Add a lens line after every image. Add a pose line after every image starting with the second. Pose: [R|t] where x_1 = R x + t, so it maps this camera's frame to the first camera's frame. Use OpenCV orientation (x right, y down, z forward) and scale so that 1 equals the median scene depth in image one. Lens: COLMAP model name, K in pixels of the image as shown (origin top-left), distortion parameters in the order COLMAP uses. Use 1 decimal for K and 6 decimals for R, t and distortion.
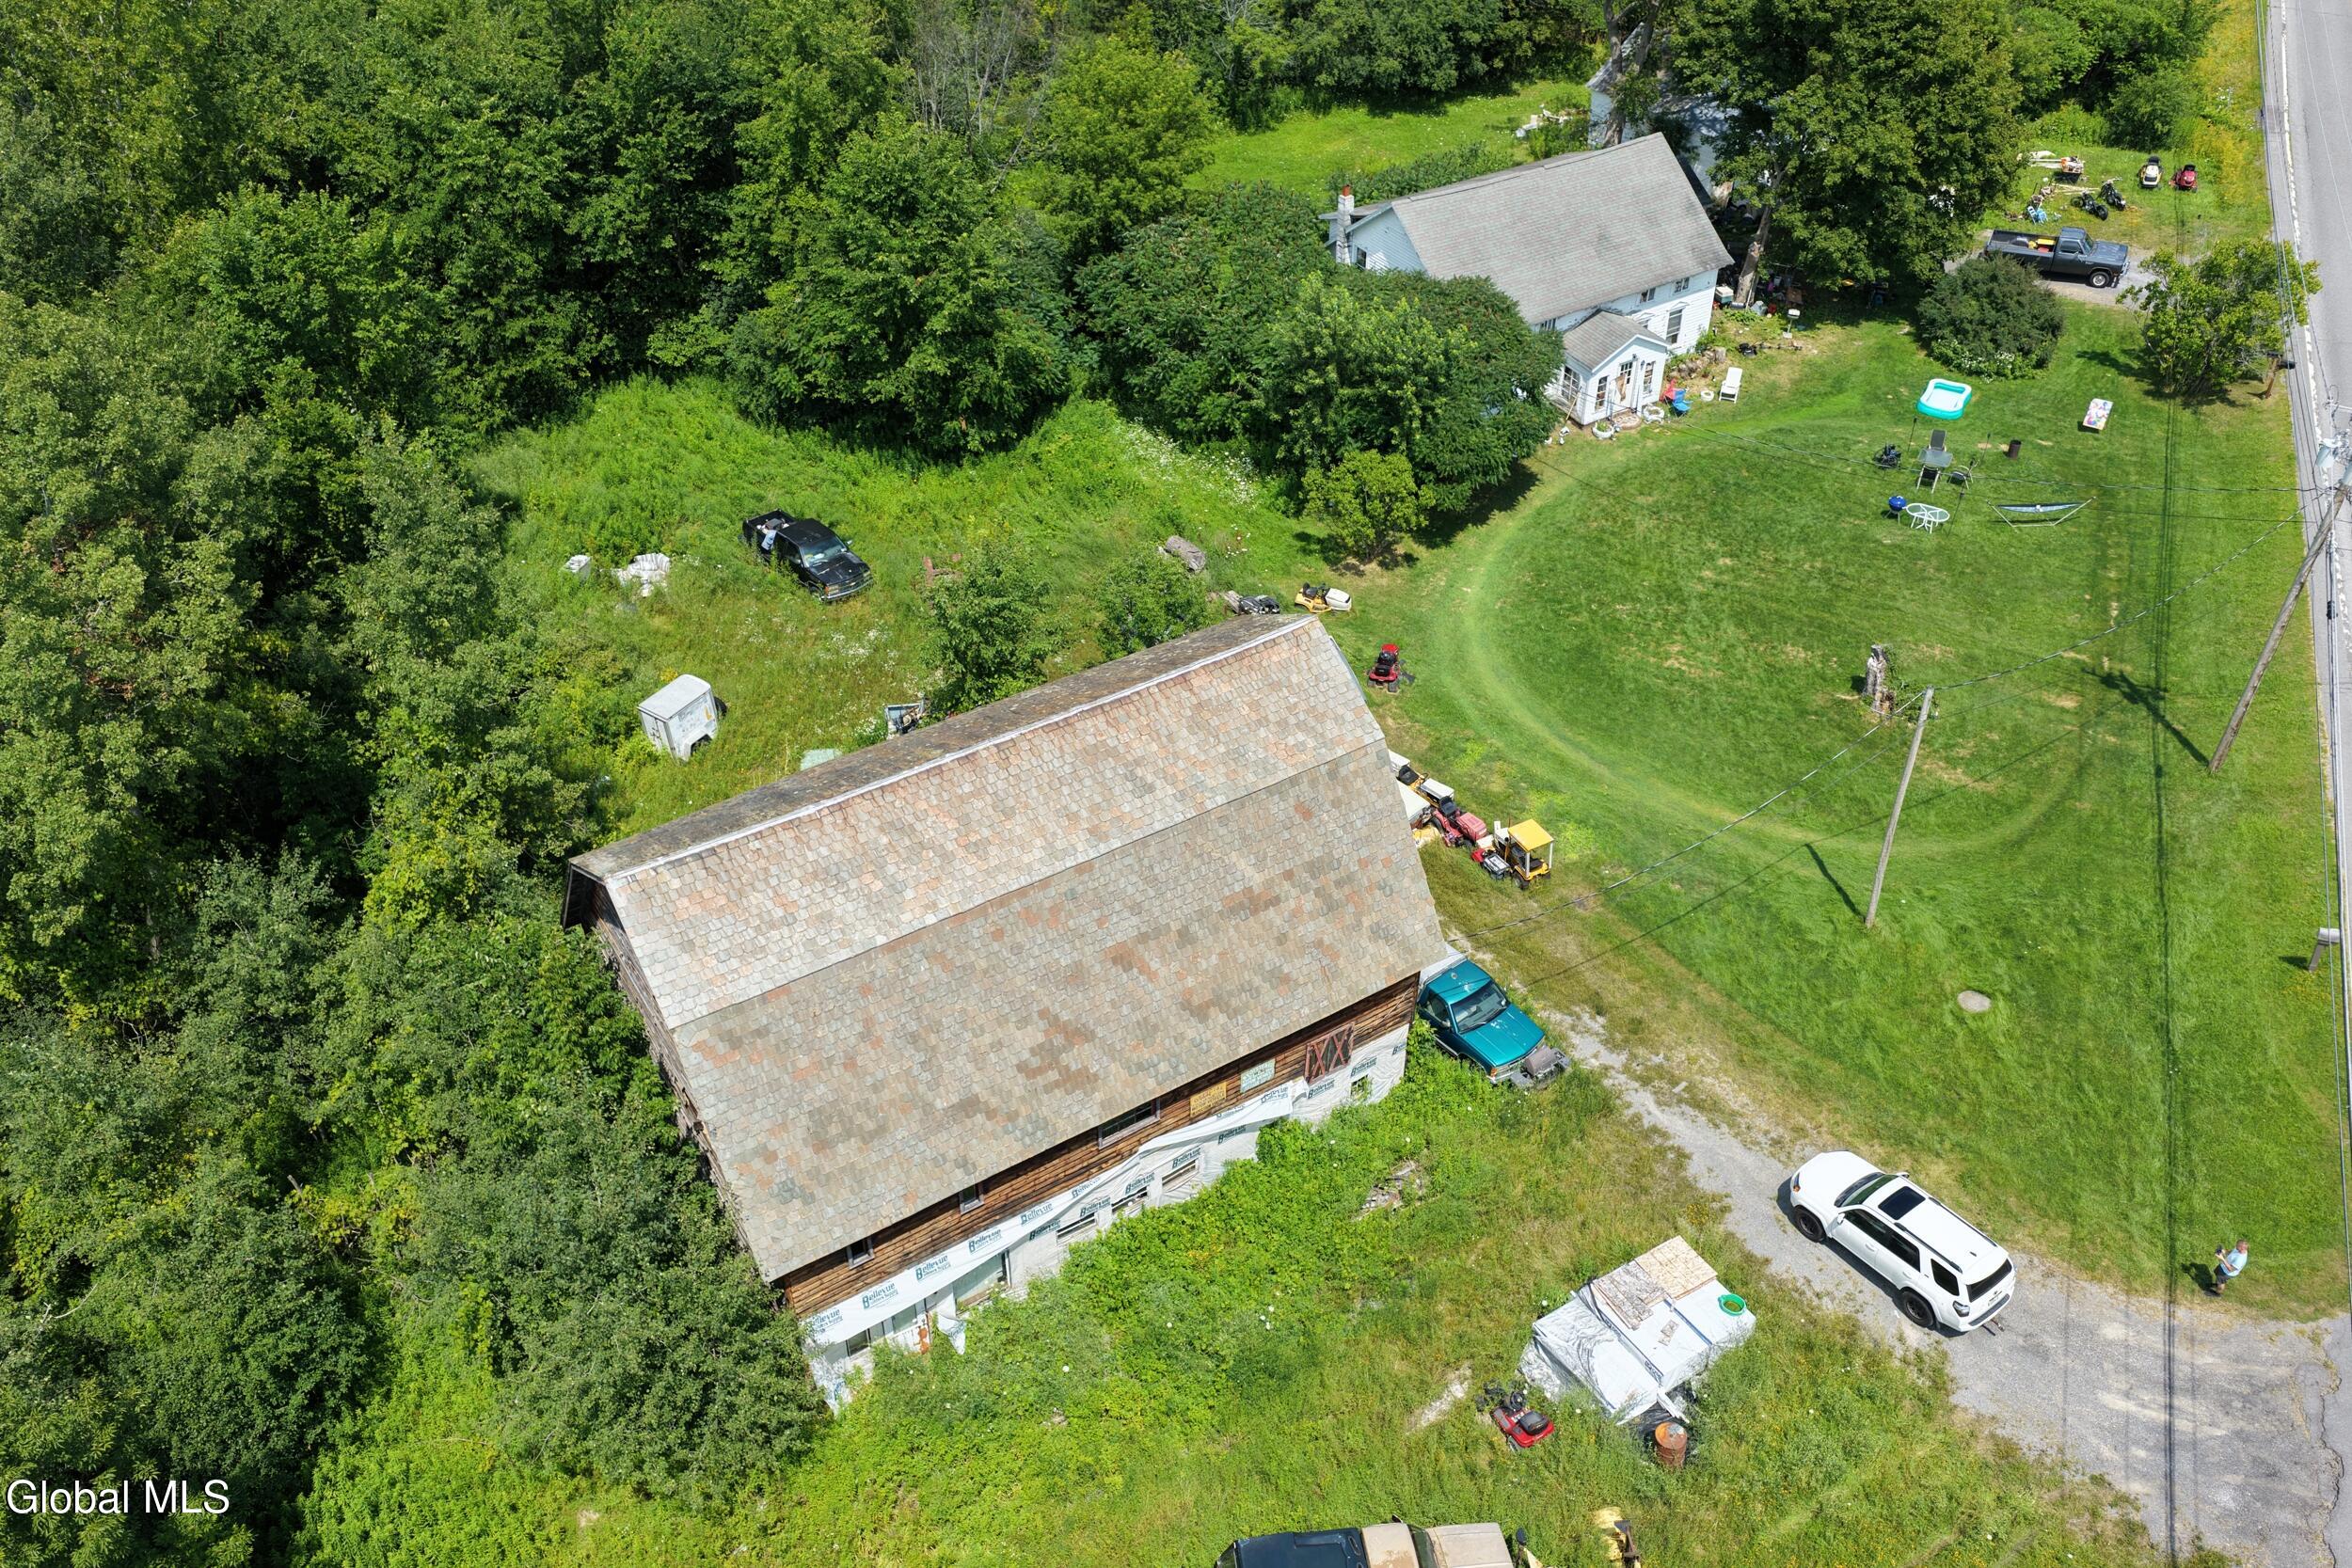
lens RADIAL K [[1943.7, 0, 1177.5], [0, 1943.7, 786.8], [0, 0, 1]] dist [-0.014021, 0.039993]
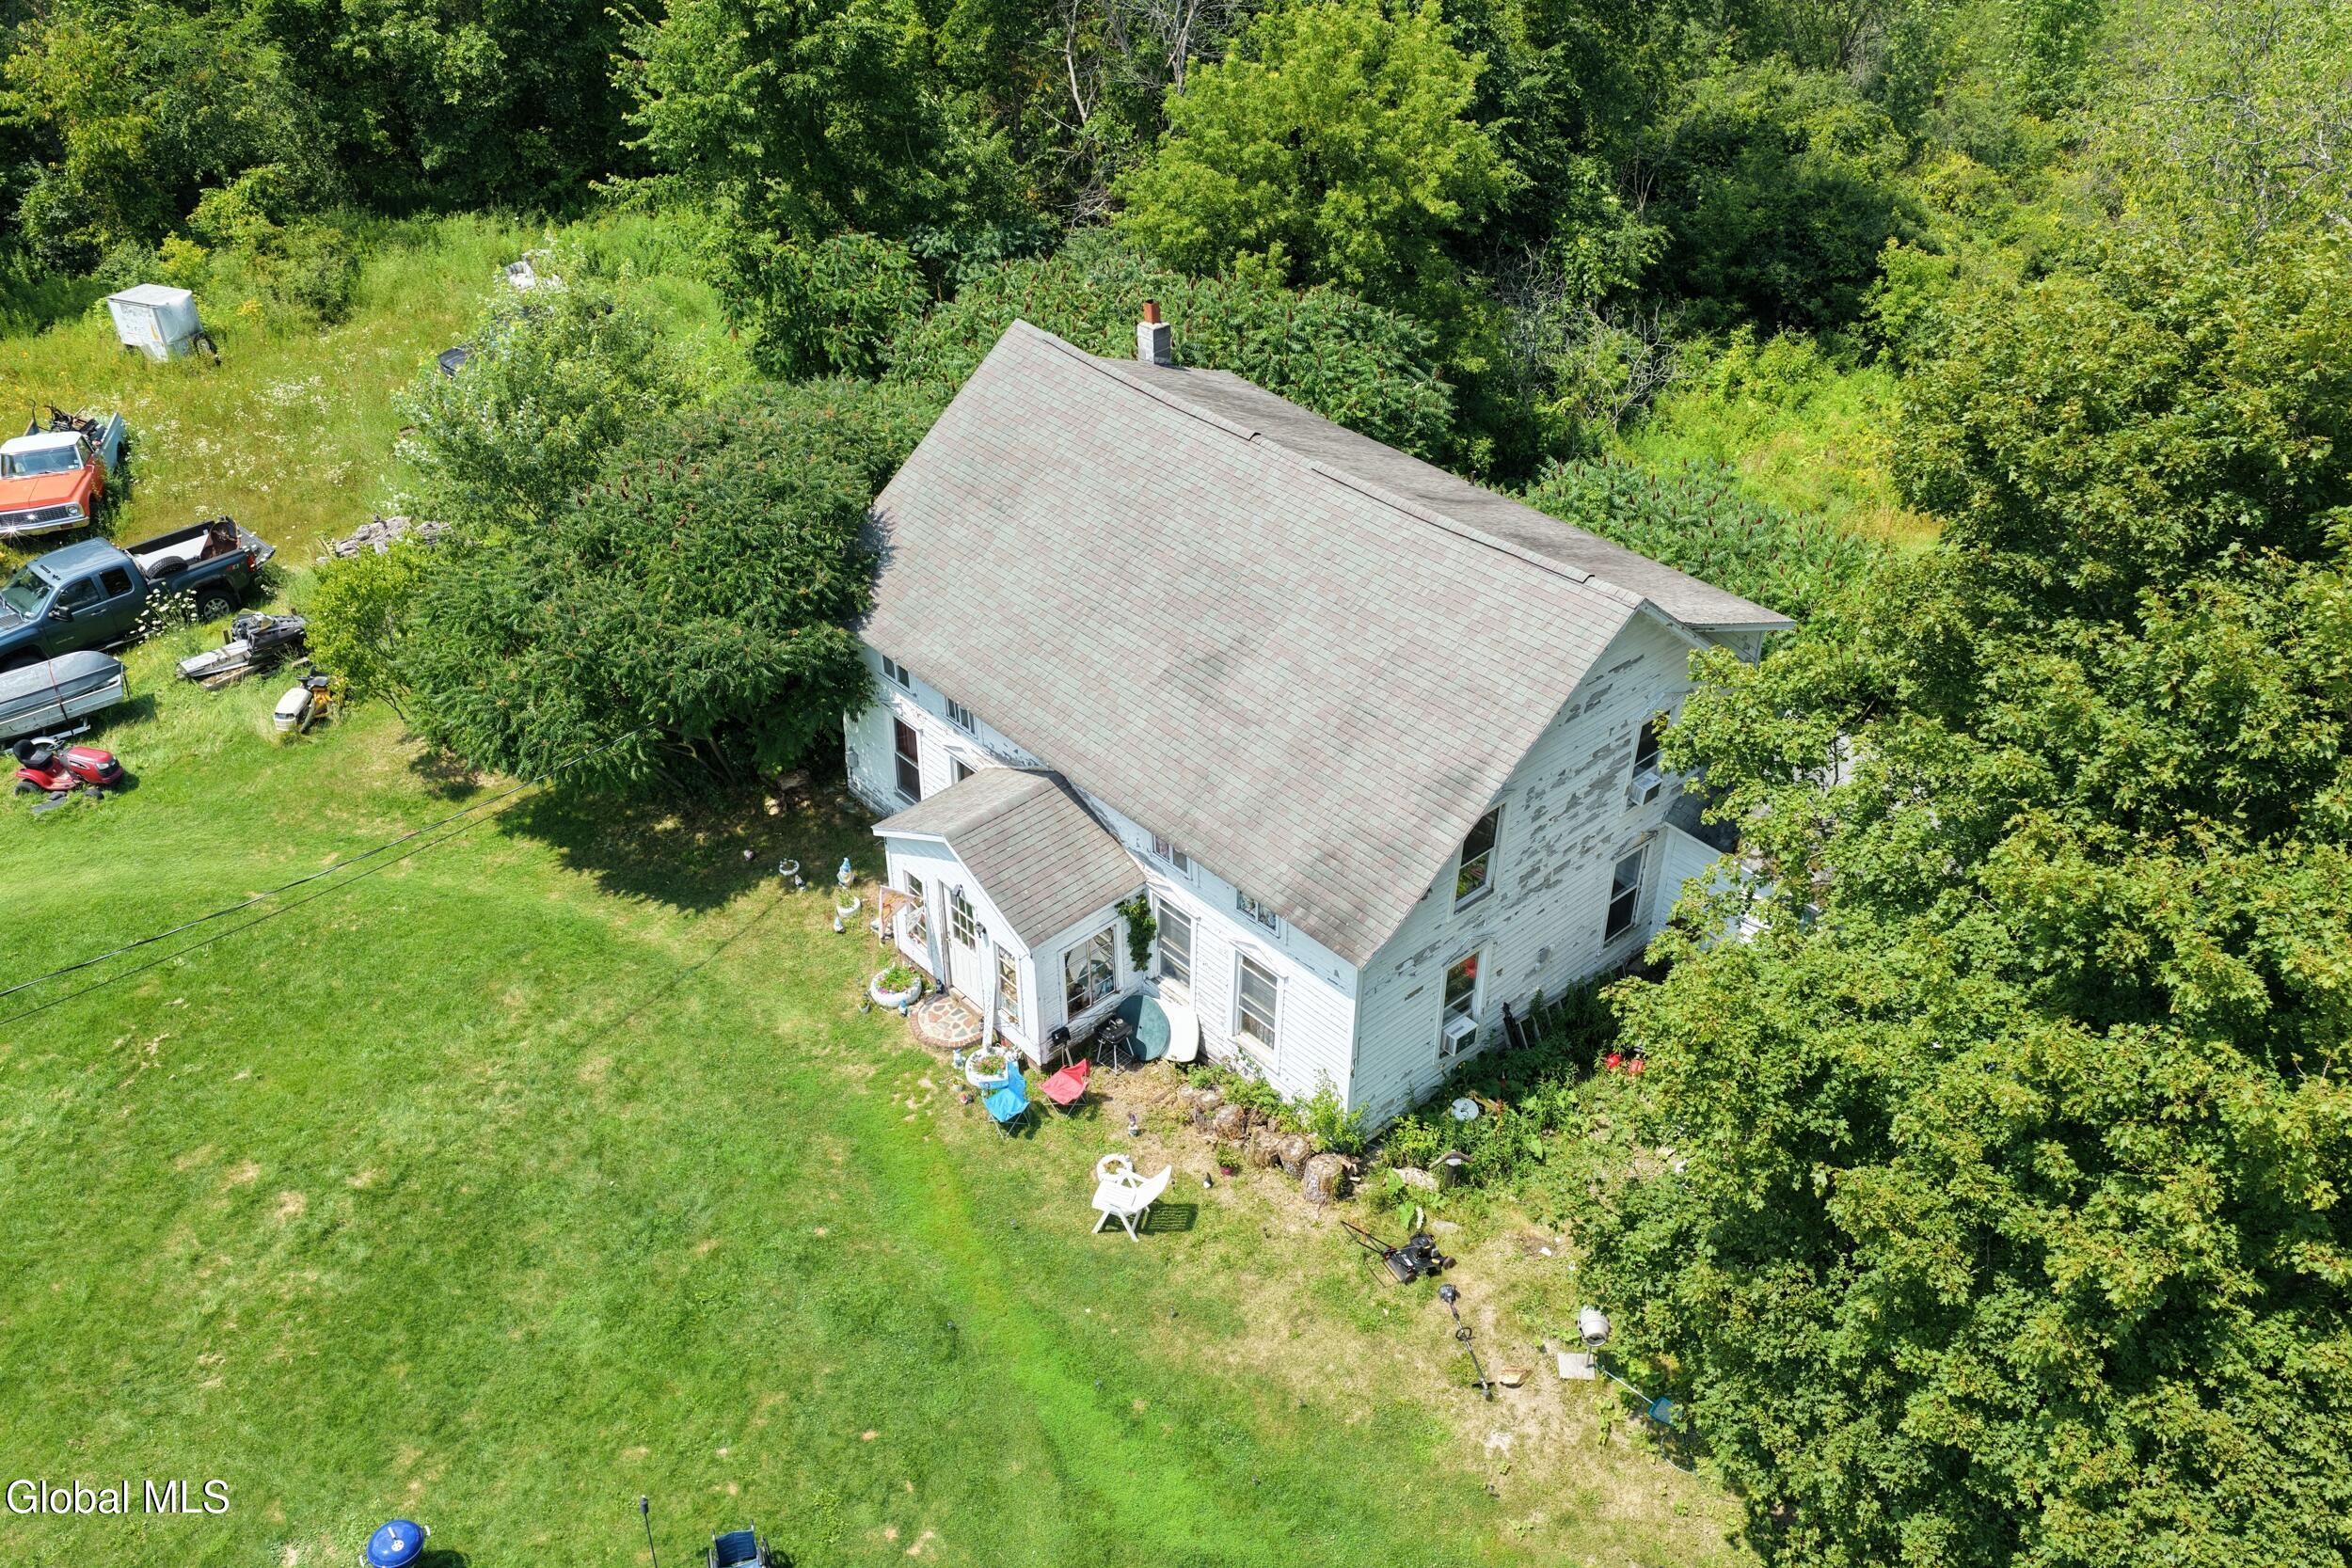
lens RADIAL K [[1943.7, 0, 1167.1], [0, 1943.7, 783.1], [0, 0, 1]] dist [-0.014021, 0.039993]
pose [[0.177753, 0.565311, -0.805499, 0.536391], [-0.619467, 0.700285, 0.354770, -0.394887], [0.764634, 0.435918, 0.474669, 0.820519]]
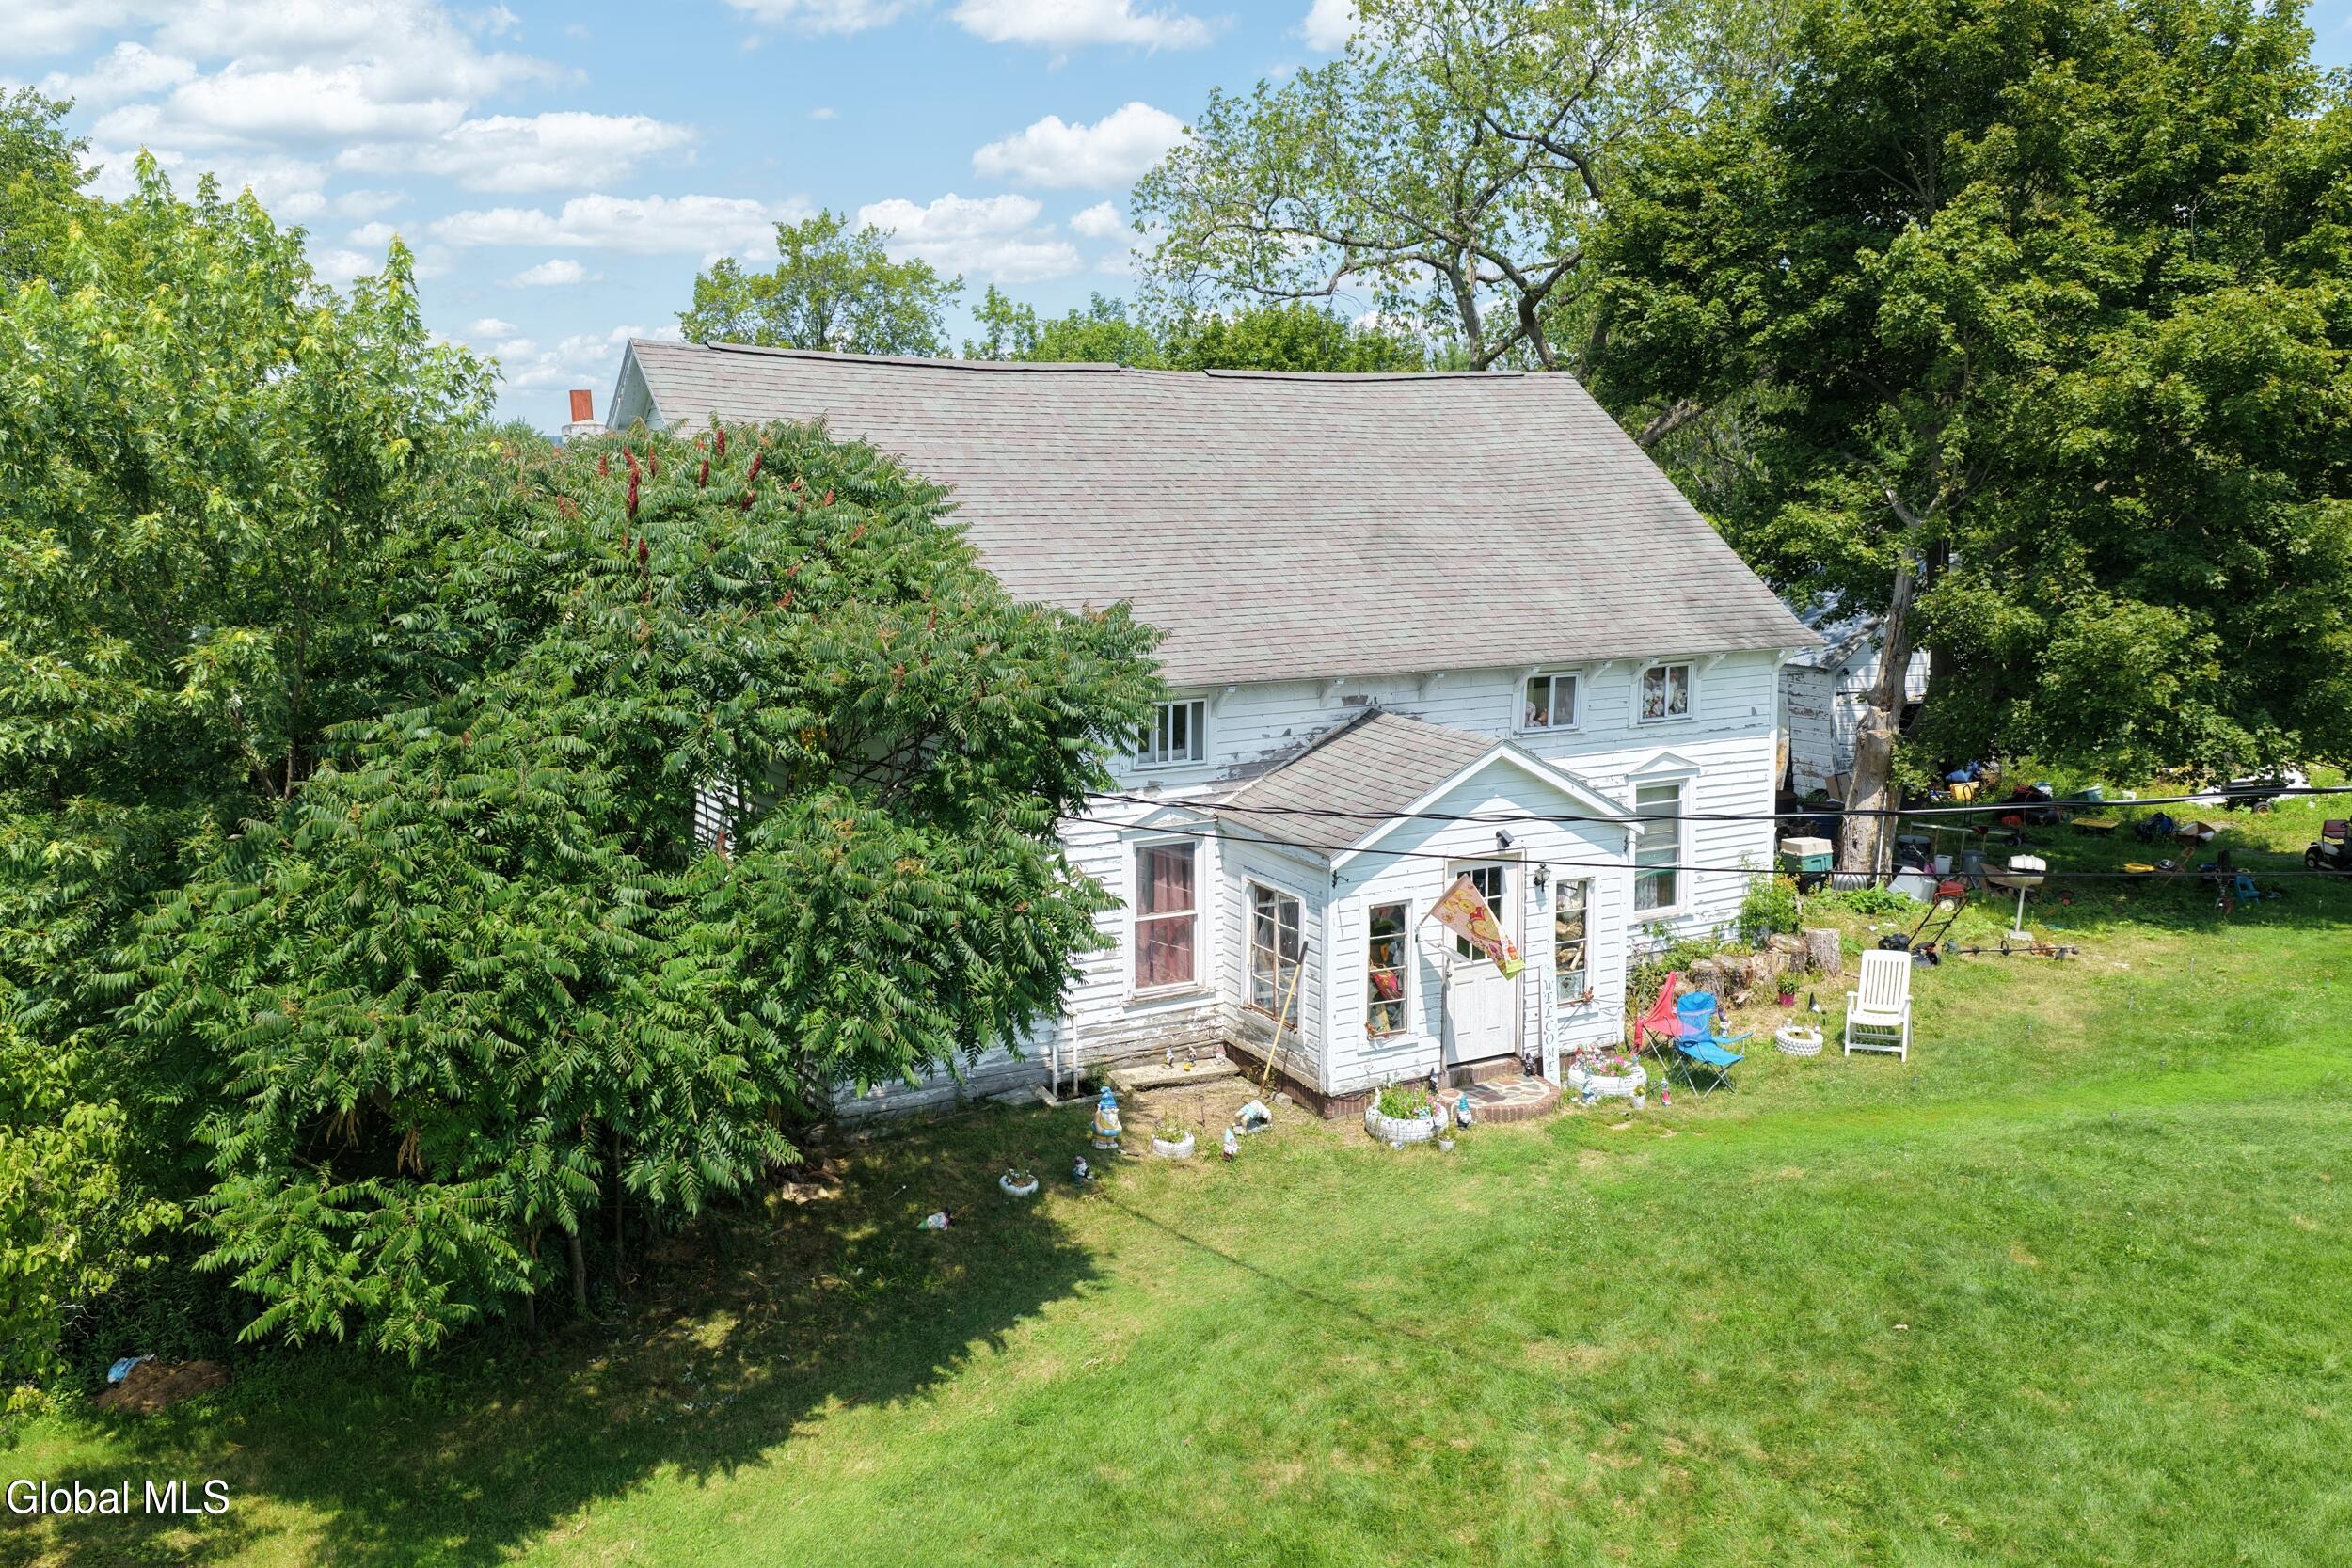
lens RADIAL K [[1943.7, 0, 1171.2], [0, 1943.7, 777.0], [0, 0, 1]] dist [-0.014021, 0.039993]
pose [[0.999420, 0.004529, -0.033760, 0.195035], [-0.021133, 0.859754, -0.510270, -0.090843], [0.026714, 0.510688, 0.859351, 0.751656]]
